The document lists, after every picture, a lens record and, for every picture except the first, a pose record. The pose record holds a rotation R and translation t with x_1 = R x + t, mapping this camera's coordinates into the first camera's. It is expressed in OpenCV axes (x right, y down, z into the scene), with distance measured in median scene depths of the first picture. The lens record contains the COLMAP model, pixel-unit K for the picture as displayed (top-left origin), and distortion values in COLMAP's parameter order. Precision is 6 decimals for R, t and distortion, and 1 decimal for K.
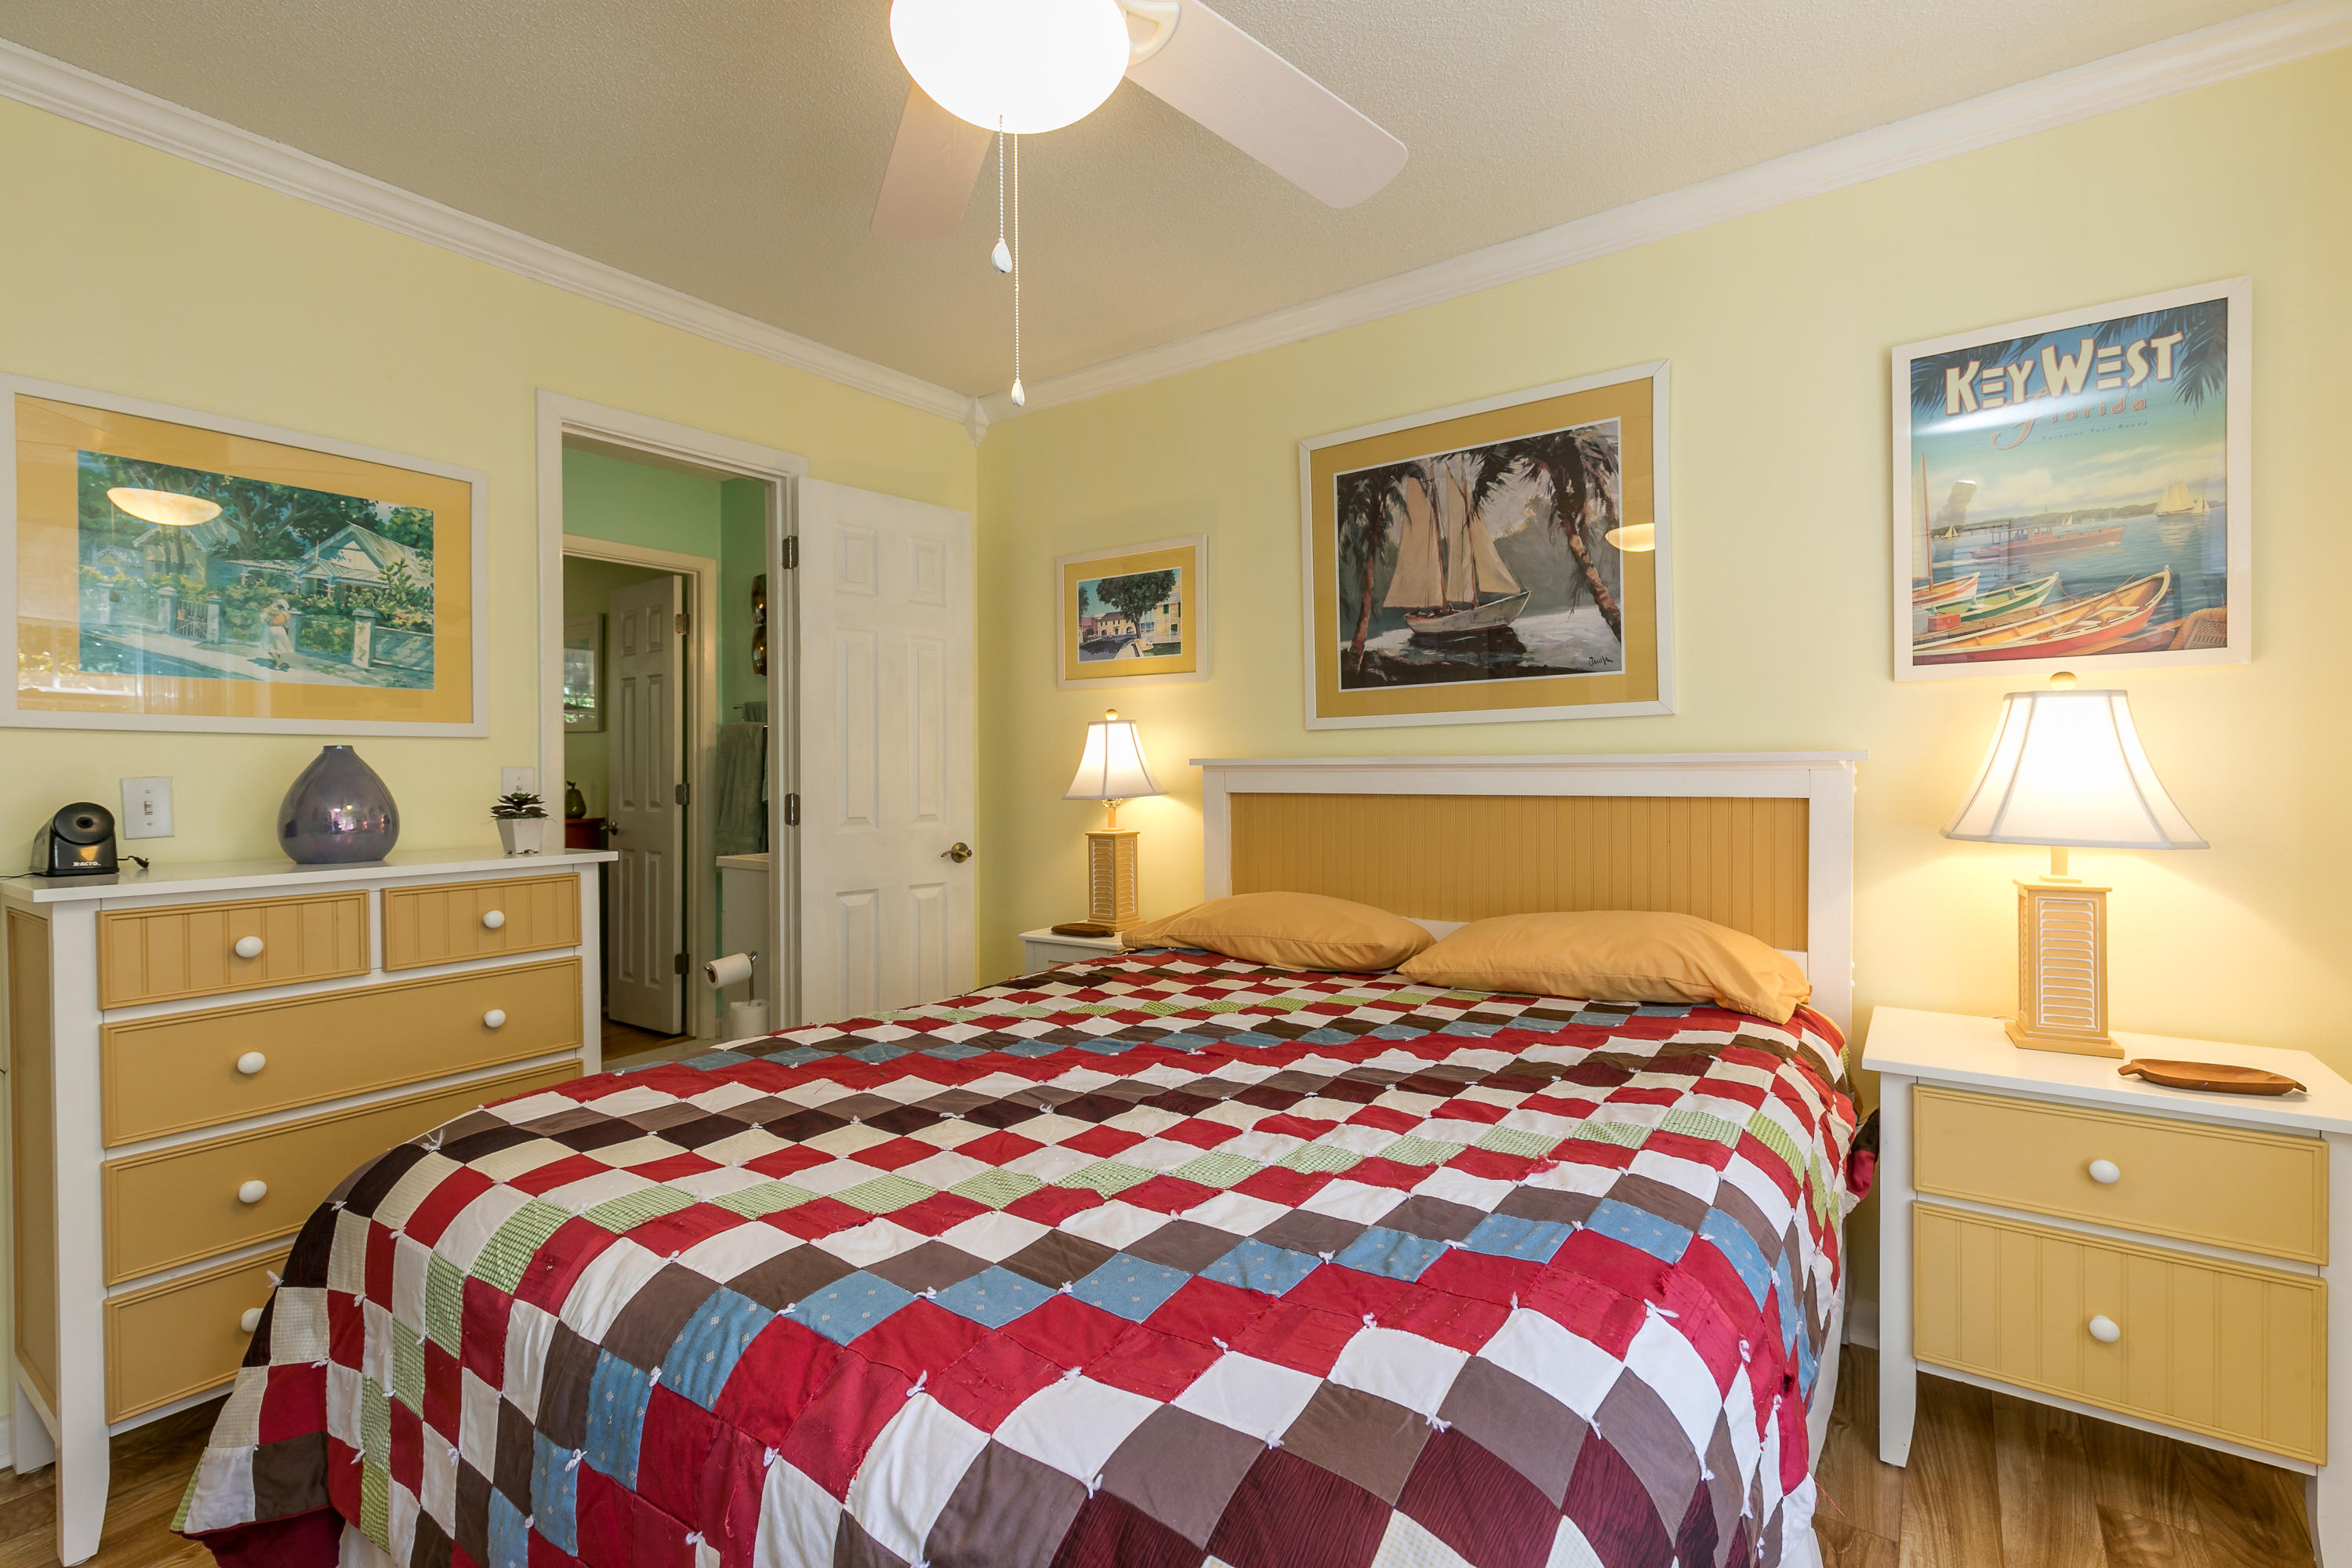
lens RADIAL K [[1043.8, 0, 1188.6], [0, 1043.8, 784.9], [0, 0, 1]] dist [0.008983, -0.001382]
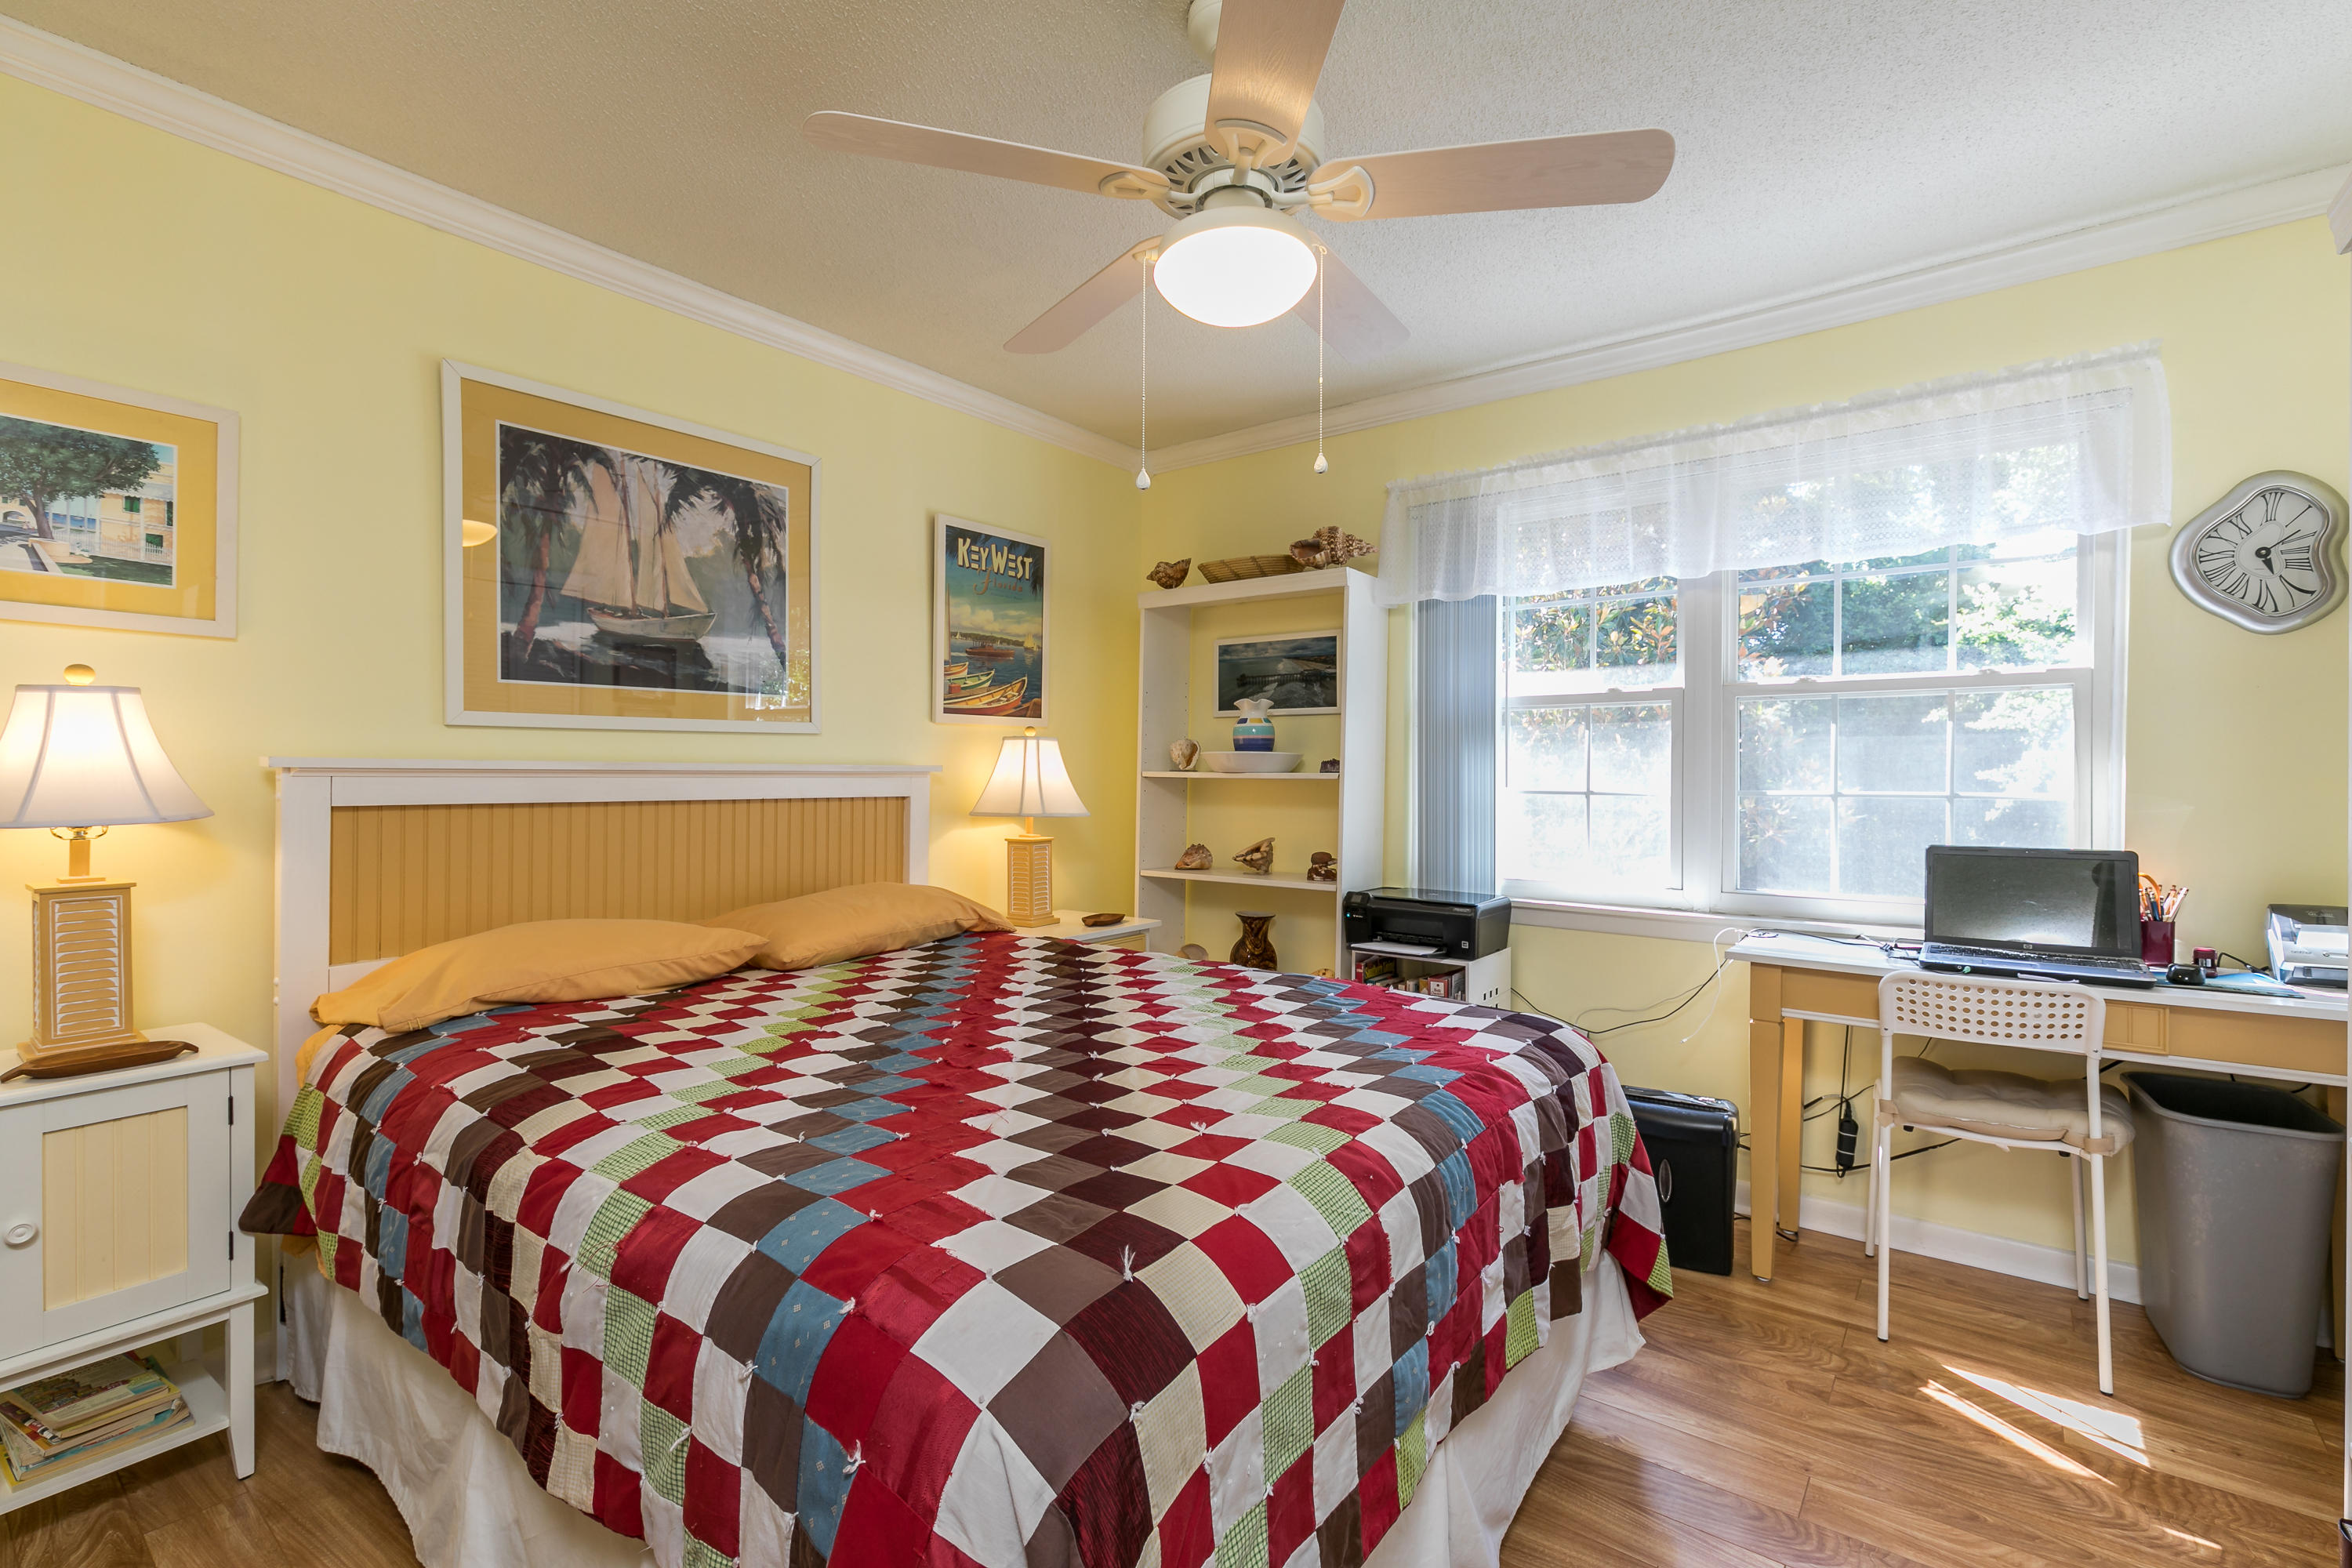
lens RADIAL K [[1043.8, 0, 1189.5], [0, 1043.8, 784.0], [0, 0, 1]] dist [0.008983, -0.001382]
pose [[0.038047, -0.004811, 0.999264, -0.725054], [0.008379, 0.999955, 0.004495, -0.006963], [-0.999241, 0.008202, 0.038086, 0.448315]]
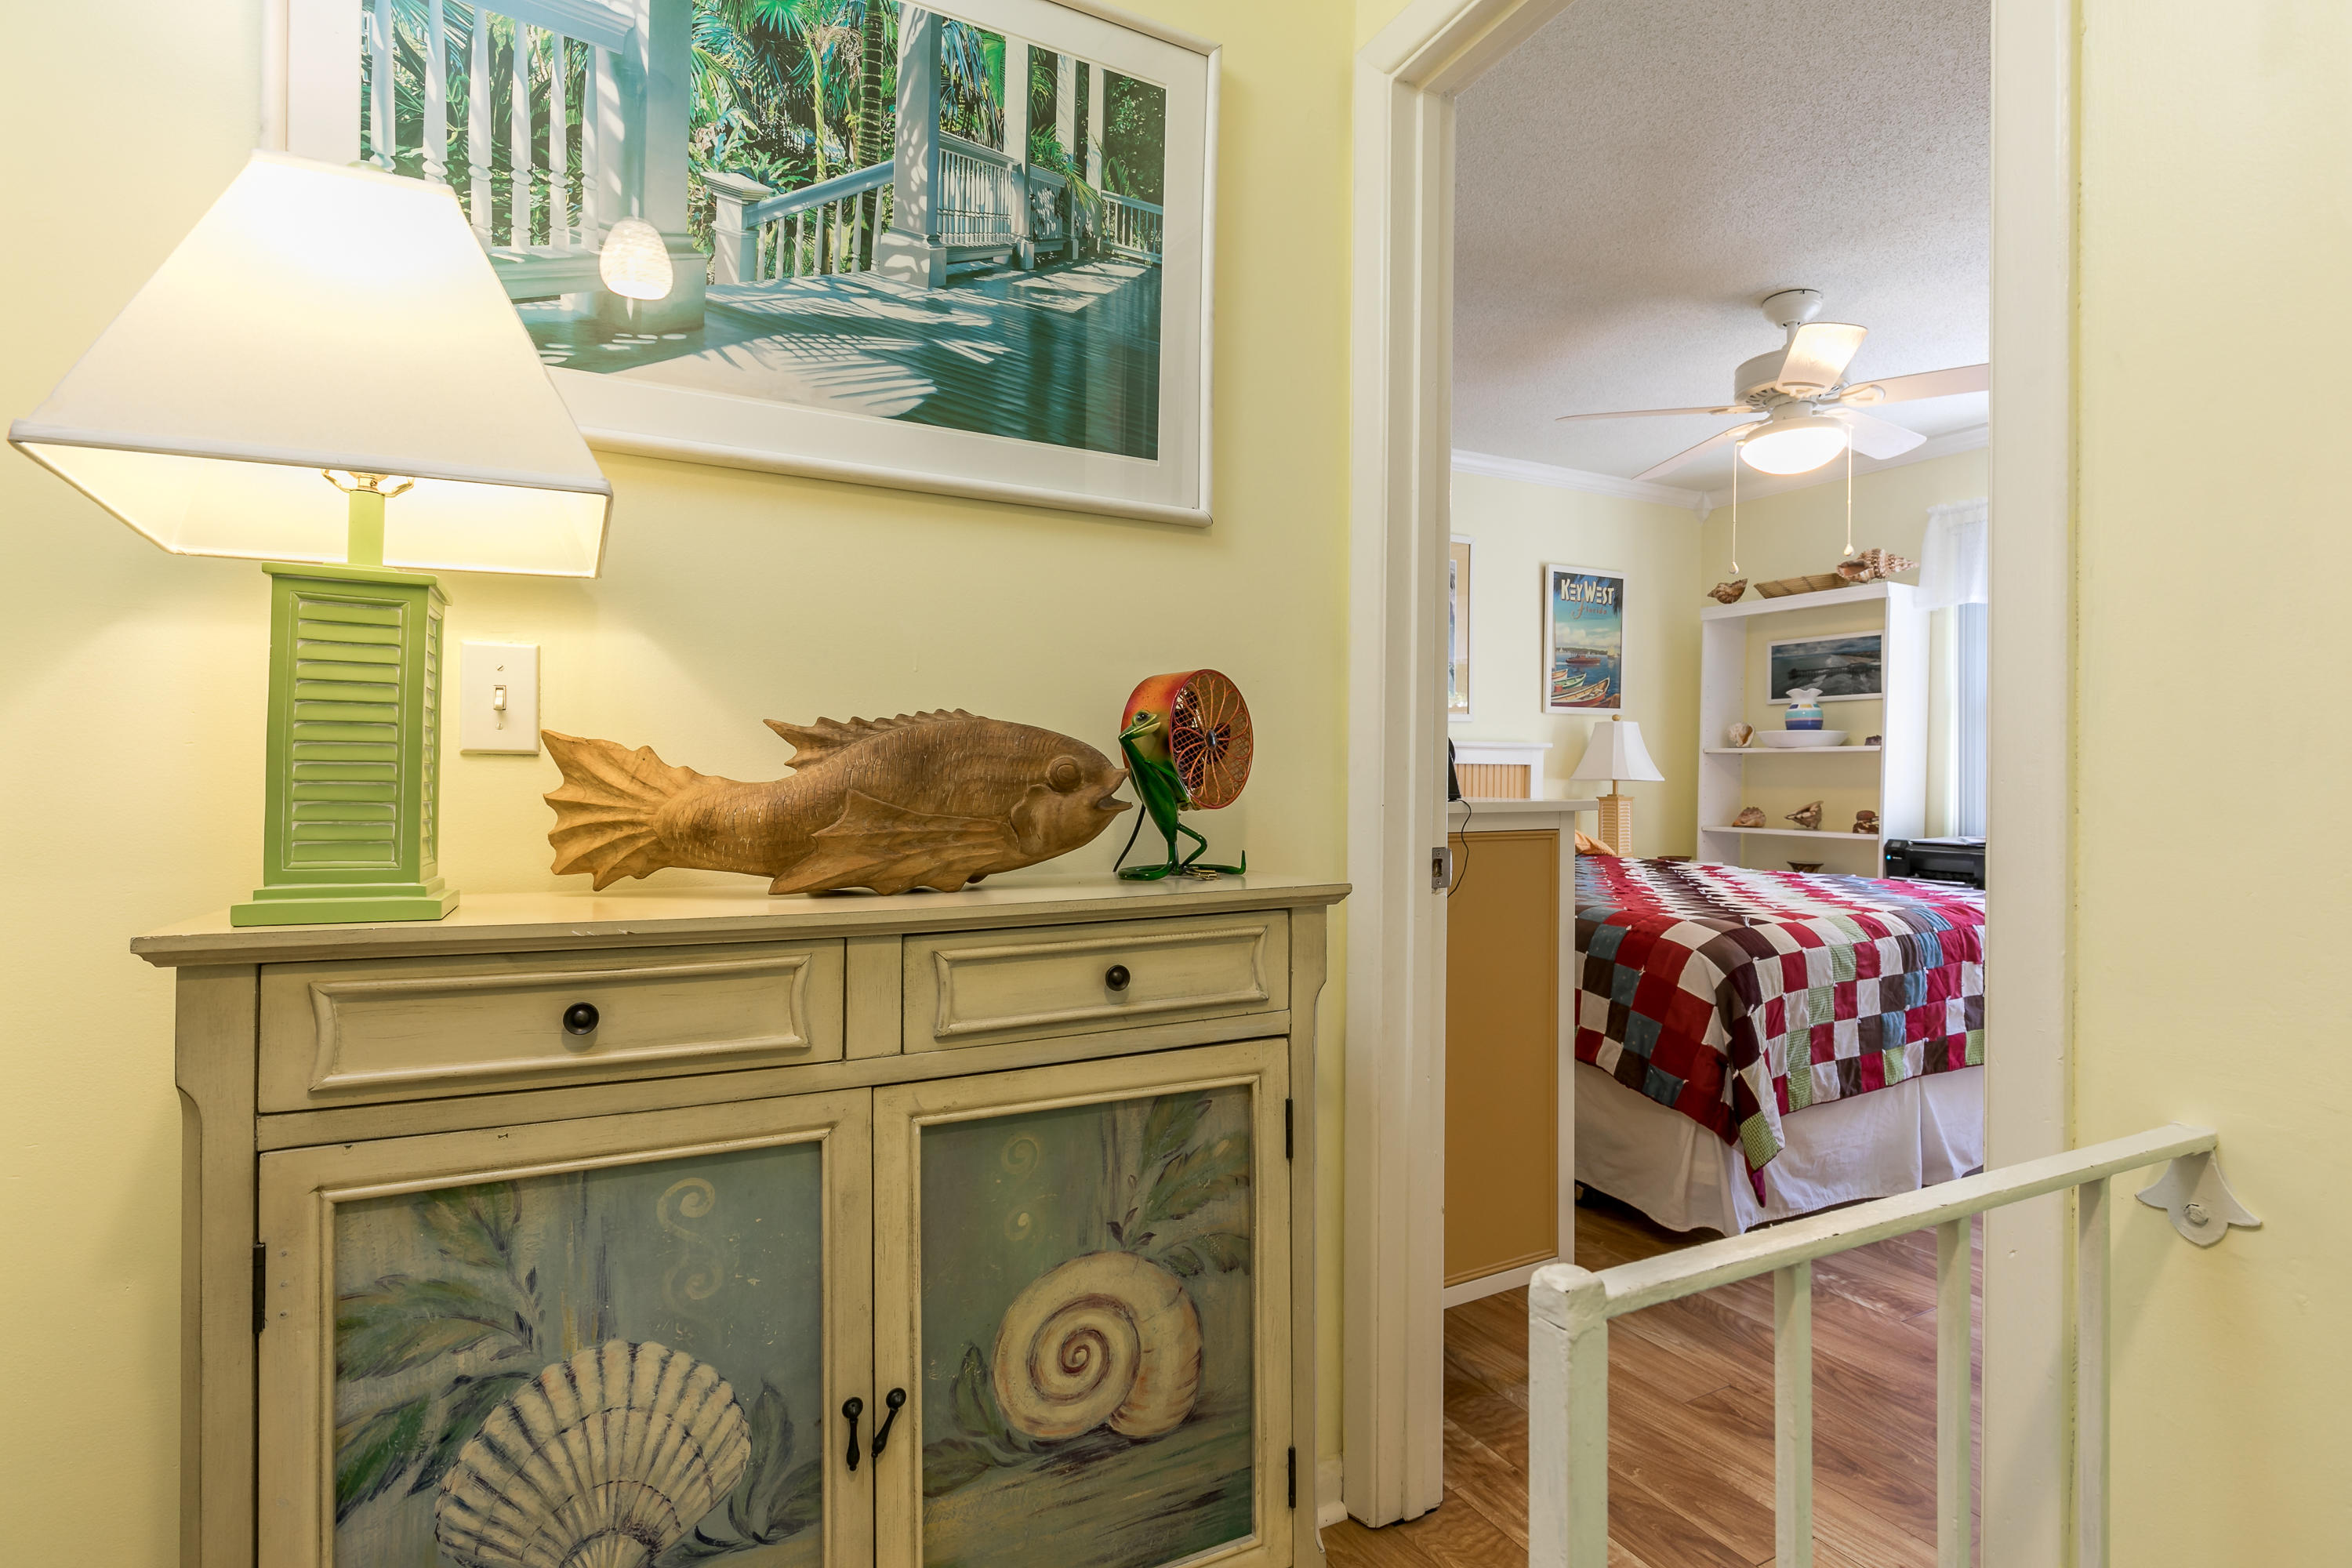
lens RADIAL K [[1155.3, 0, 1173.4], [0, 1155.3, 780.8], [0, 0, 1]] dist [-0.004767, 0.000126]
pose [[0.457680, 0.004296, 0.889107, -1.508428], [0.004076, 0.999968, -0.006930, 0.048103], [-0.889108, 0.006796, 0.457647, 0.469965]]
